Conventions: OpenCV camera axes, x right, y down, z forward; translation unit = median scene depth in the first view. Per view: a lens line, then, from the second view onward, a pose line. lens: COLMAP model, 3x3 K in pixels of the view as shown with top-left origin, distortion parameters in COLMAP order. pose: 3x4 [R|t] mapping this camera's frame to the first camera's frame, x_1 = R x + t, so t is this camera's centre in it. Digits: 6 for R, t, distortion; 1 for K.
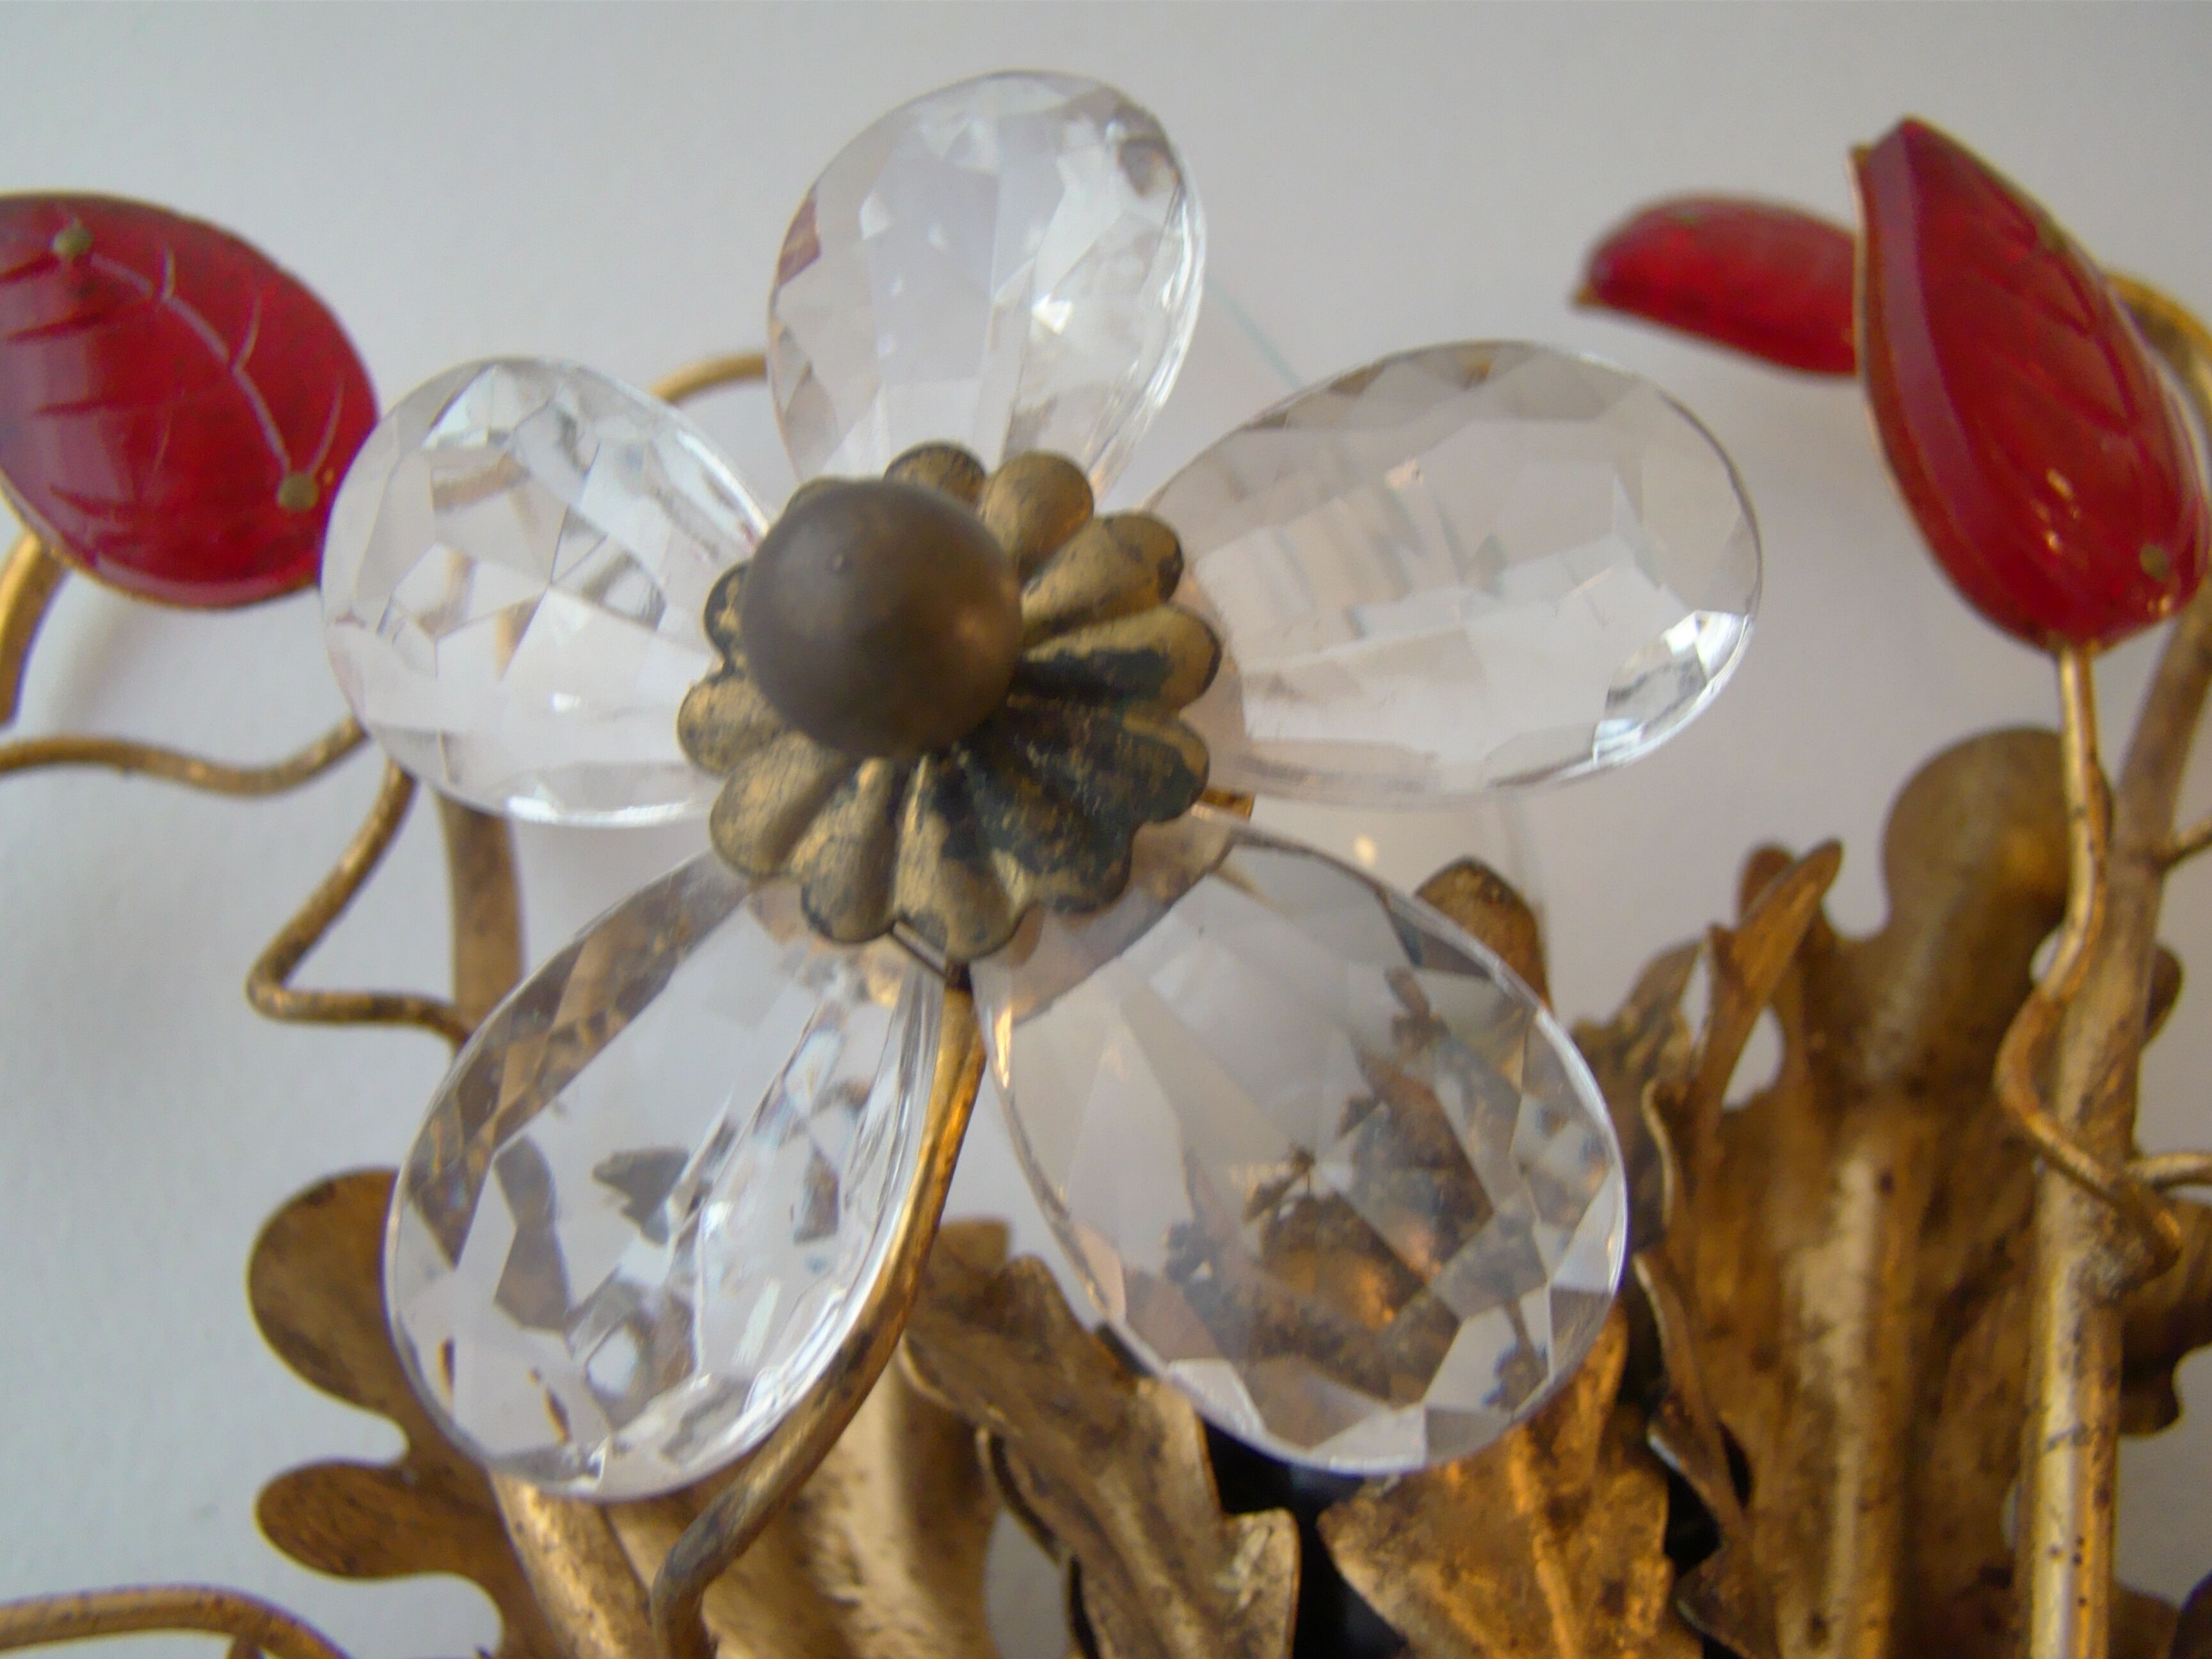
lens RADIAL K [[2030.1, 0, 1111.4], [0, 2030.1, 843.6], [0, 0, 1]] dist [-0.161218, 0.000000]
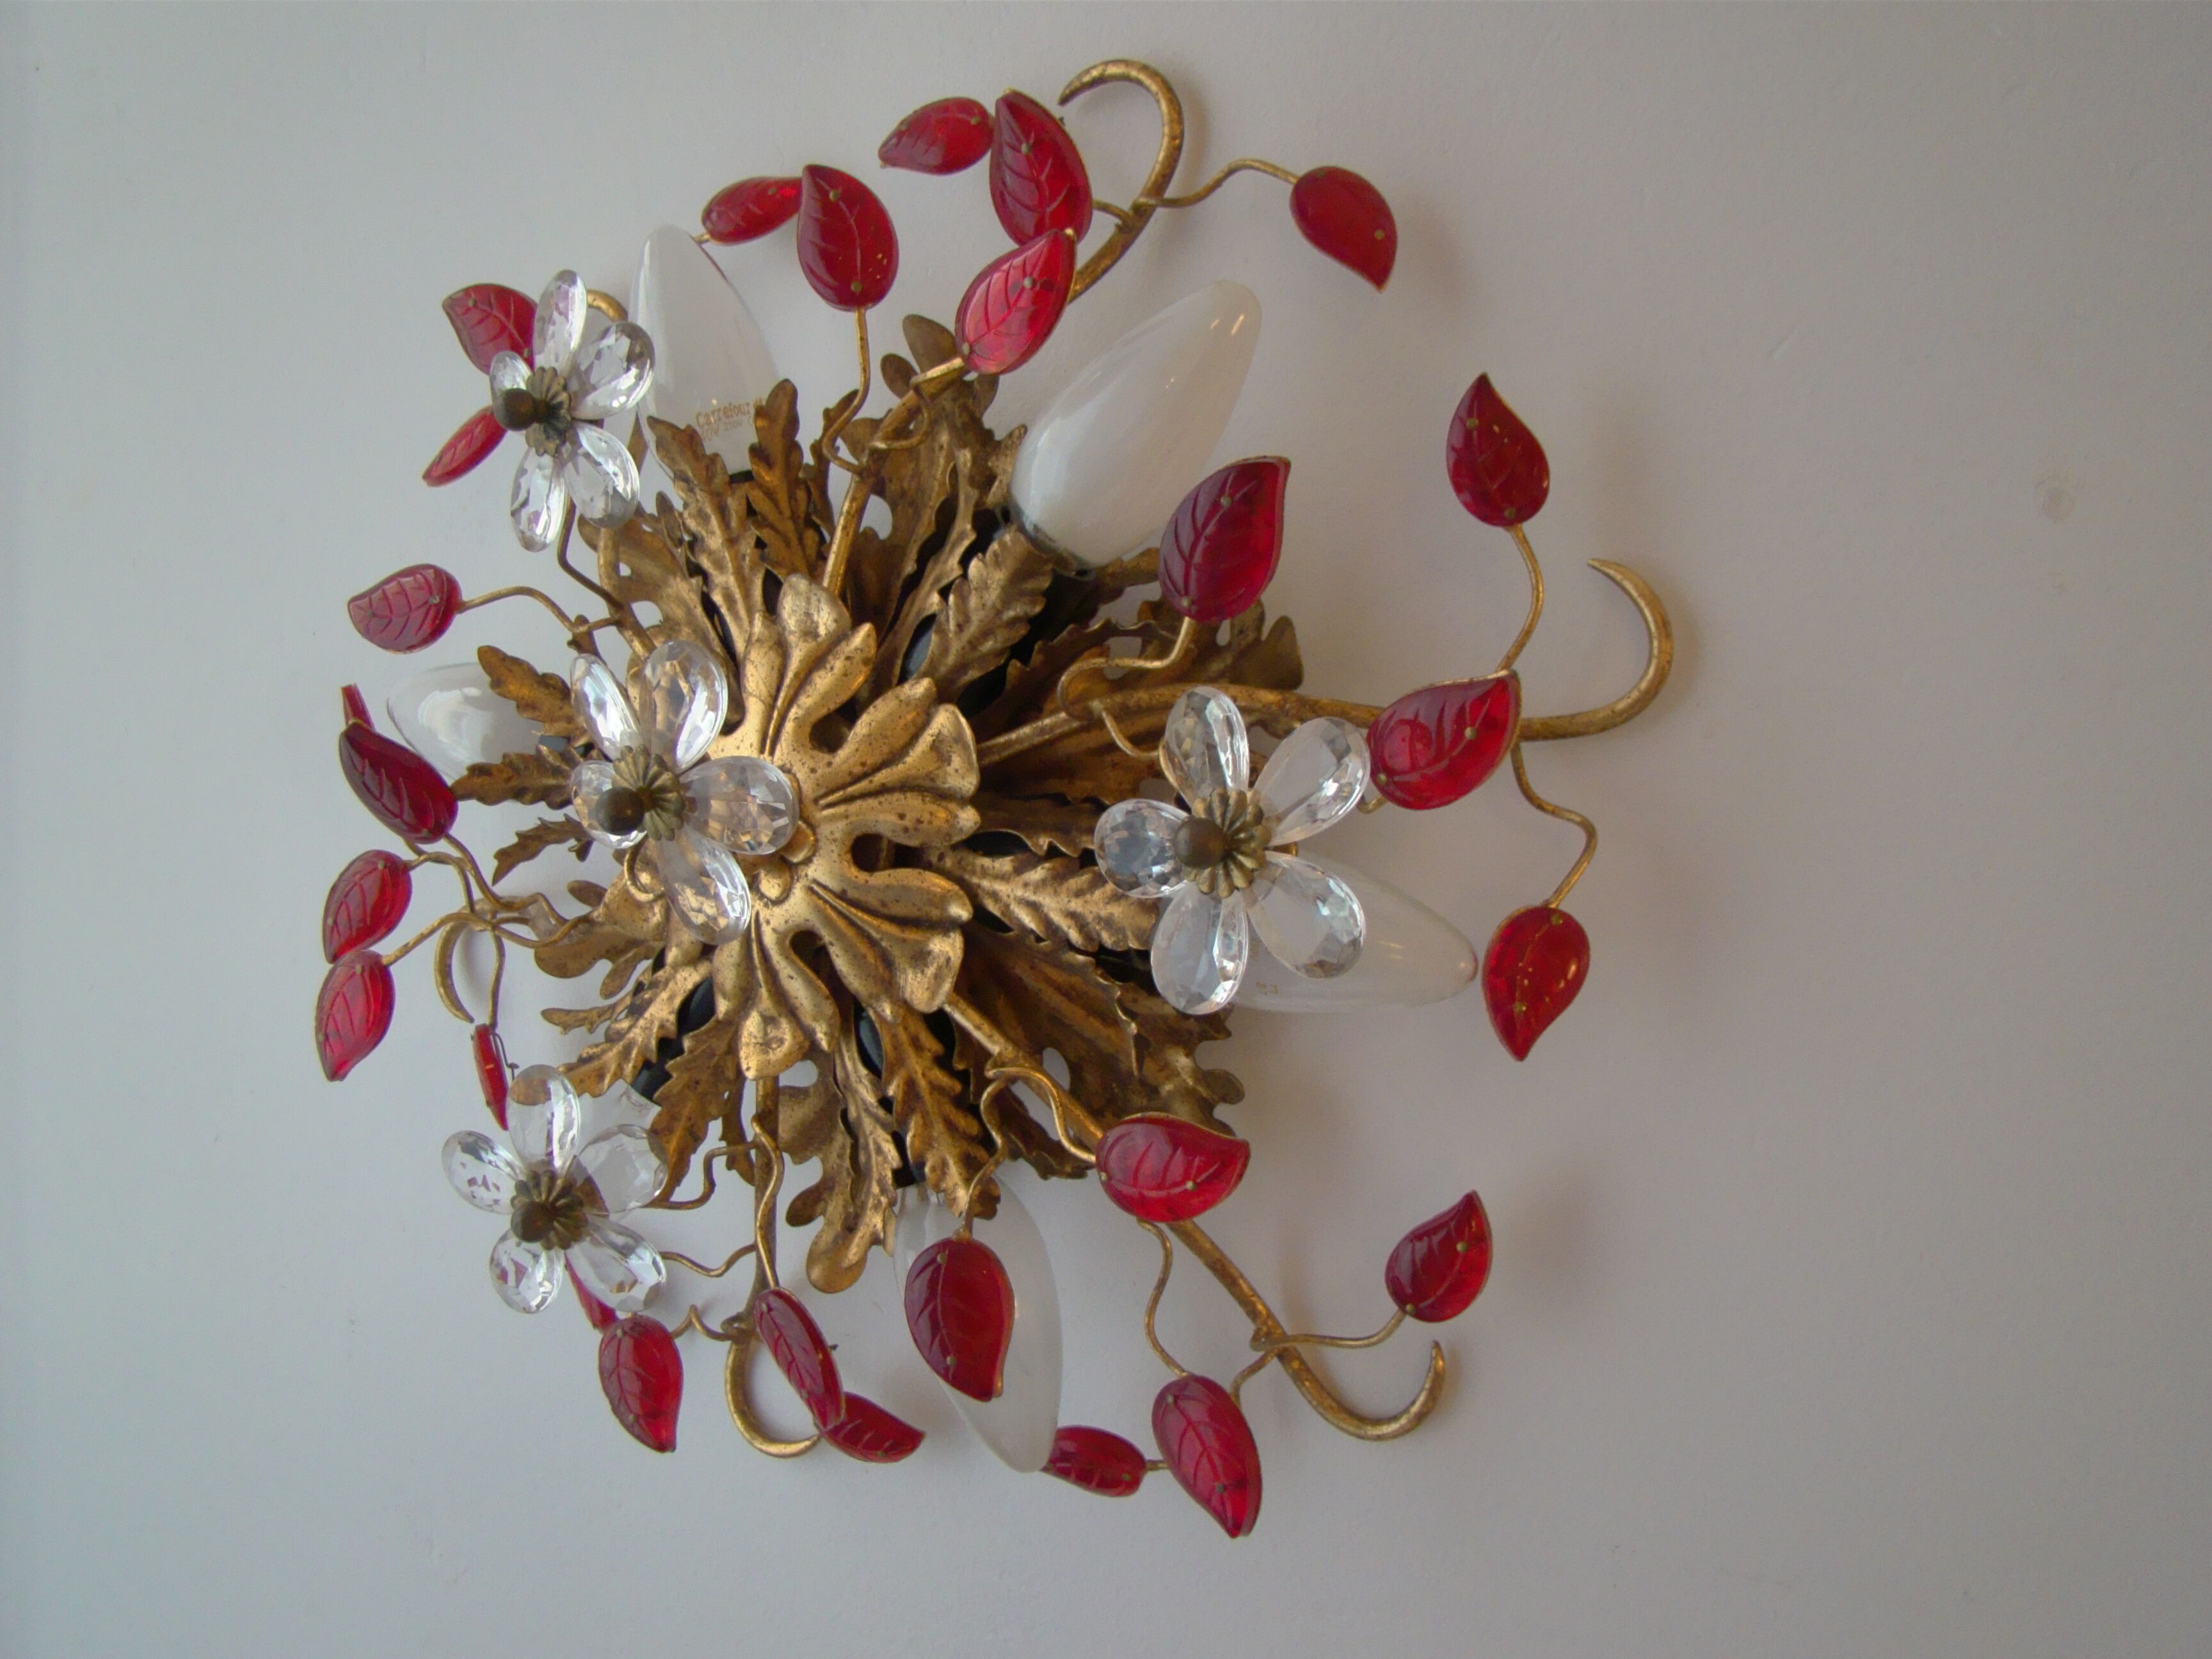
lens RADIAL K [[2030.1, 0, 1112.5], [0, 2030.1, 820.7], [0, 0, 1]] dist [-0.161218, 0.000000]
pose [[0.838346, -0.038635, -0.543767, 3.535190], [0.211935, 0.942116, 0.259809, -0.085312], [0.502254, -0.333053, 0.798008, -2.568921]]
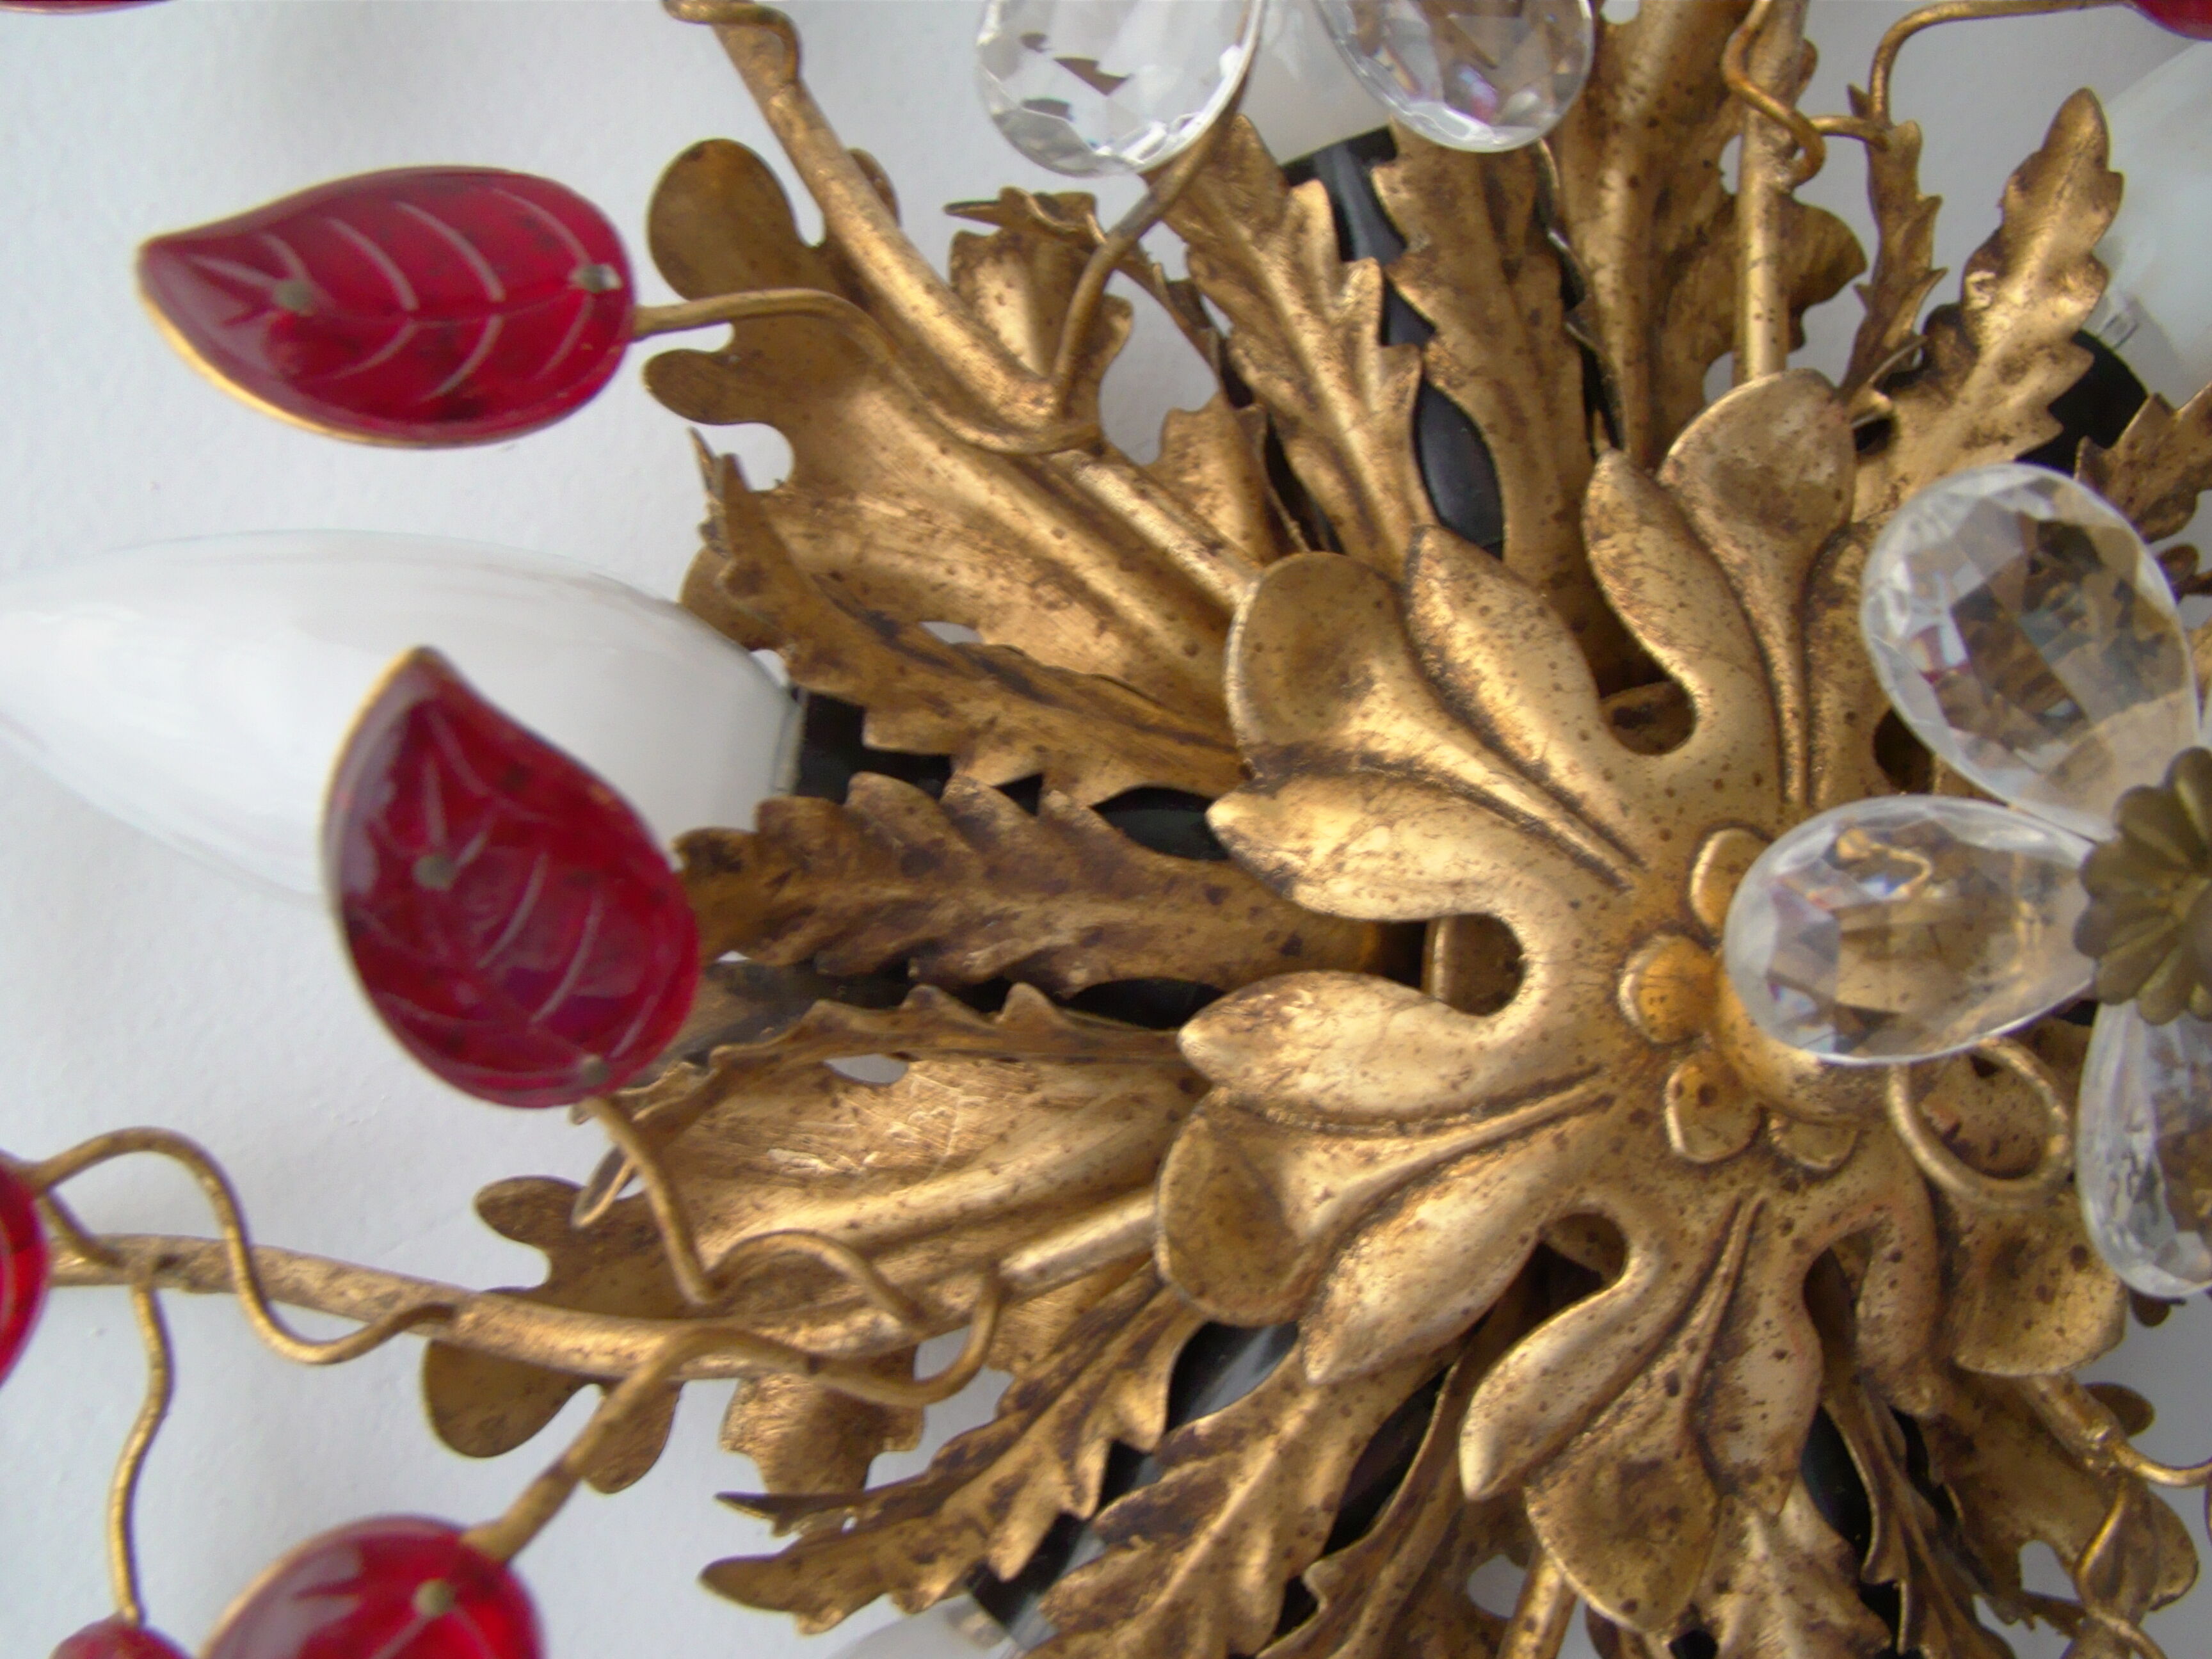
lens RADIAL K [[2128.1, 0, 1118.4], [0, 2128.1, 829.1], [0, 0, 1]] dist [-0.151524, 0.000000]
pose [[0.976129, -0.061734, 0.208233, -0.569165], [0.000259, 0.959085, 0.283120, 0.284182], [-0.217191, -0.276307, 0.936206, -0.904176]]
